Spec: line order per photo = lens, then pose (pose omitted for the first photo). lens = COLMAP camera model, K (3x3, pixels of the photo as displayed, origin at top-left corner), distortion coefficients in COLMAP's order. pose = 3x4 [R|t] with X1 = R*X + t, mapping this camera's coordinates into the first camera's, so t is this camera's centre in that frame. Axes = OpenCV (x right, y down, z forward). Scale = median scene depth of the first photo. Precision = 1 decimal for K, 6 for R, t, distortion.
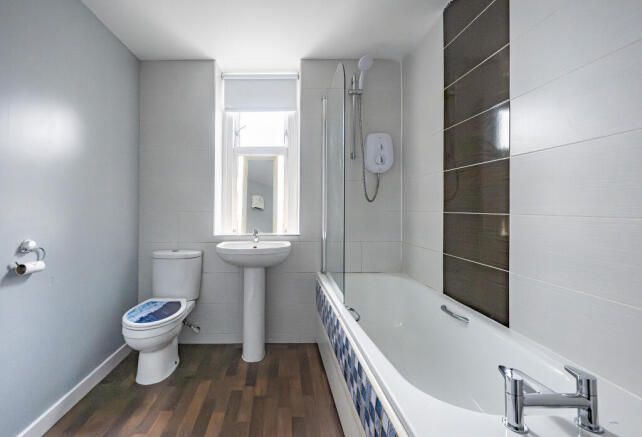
lens RADIAL K [[276.2, 0, 307.9], [0, 276.2, 203.7], [0, 0, 1]] dist [-0.002041, -0.000069]
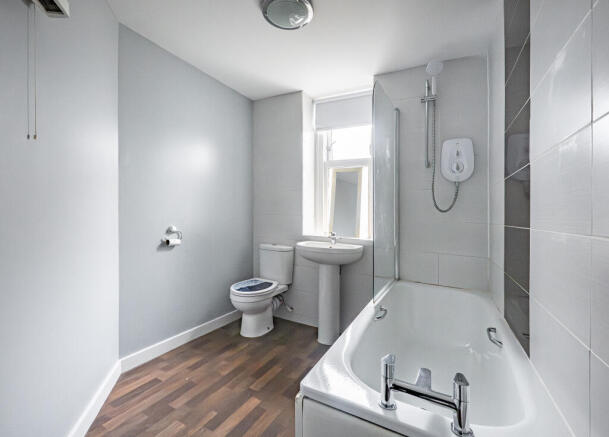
lens RADIAL K [[264.3, 0, 305.2], [0, 264.3, 218.7], [0, 0, 1]] dist [-0.004827, -0.000251]
pose [[0.887170, 0.047136, -0.459028, 0.225697], [-0.035027, 0.998778, 0.034864, 0.001130], [0.460111, -0.014852, 0.887737, -0.031414]]
